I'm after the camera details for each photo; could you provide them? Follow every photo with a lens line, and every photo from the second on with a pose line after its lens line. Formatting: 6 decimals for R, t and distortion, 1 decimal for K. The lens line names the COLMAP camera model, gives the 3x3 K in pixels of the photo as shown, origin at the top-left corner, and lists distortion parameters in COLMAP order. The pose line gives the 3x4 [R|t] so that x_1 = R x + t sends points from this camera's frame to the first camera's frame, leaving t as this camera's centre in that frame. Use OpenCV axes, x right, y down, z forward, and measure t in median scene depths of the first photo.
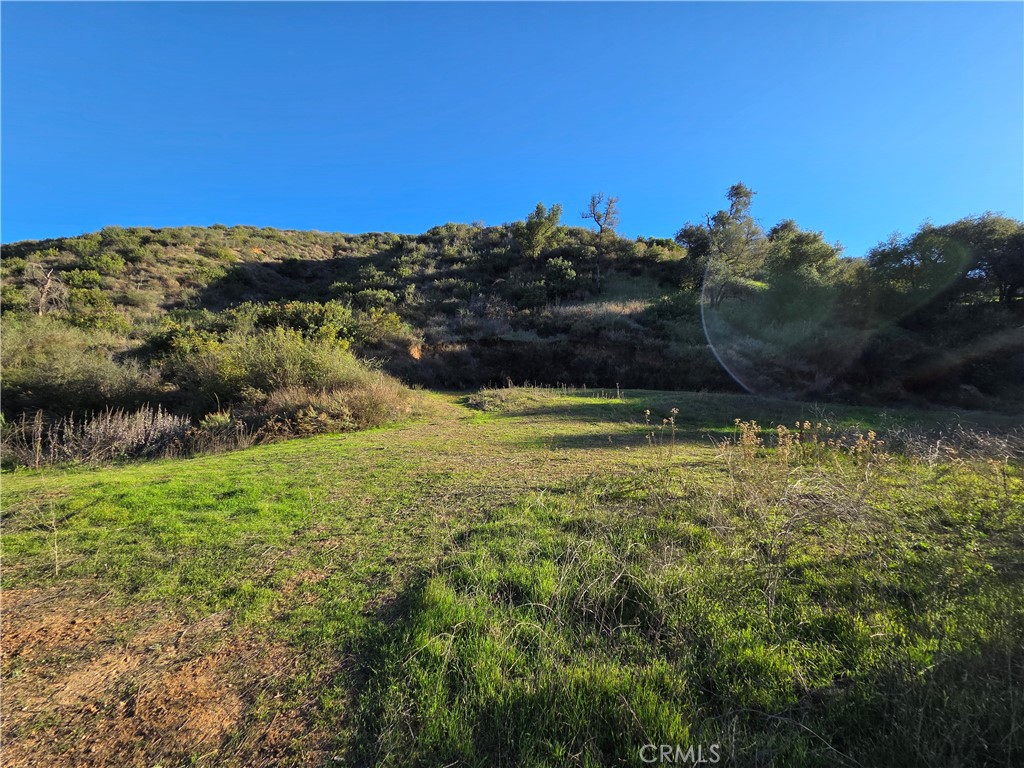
lens RADIAL K [[416.4, 0, 509.0], [0, 416.4, 382.9], [0, 0, 1]] dist [0.002917, -0.000502]
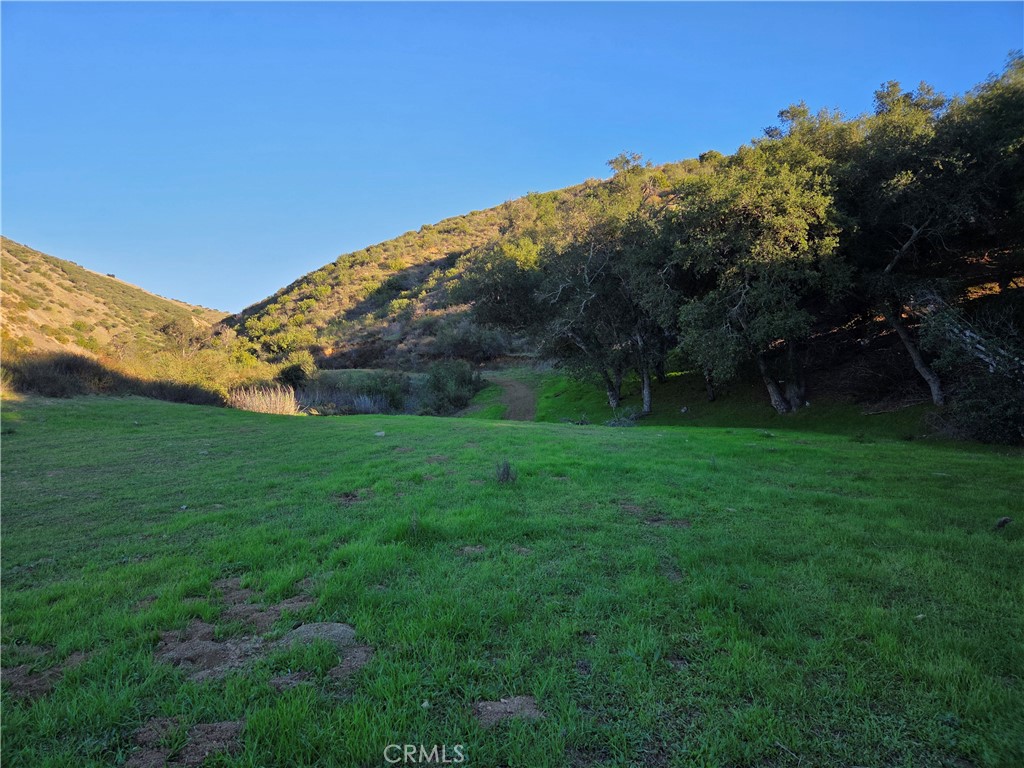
lens RADIAL K [[678.4, 0, 508.1], [0, 678.4, 382.3], [0, 0, 1]] dist [0.070602, -0.059965]
pose [[0.738963, -0.028773, -0.673131, 1.005750], [0.053736, 0.998422, 0.016314, 0.020762], [0.671599, -0.048227, 0.739343, -0.294088]]
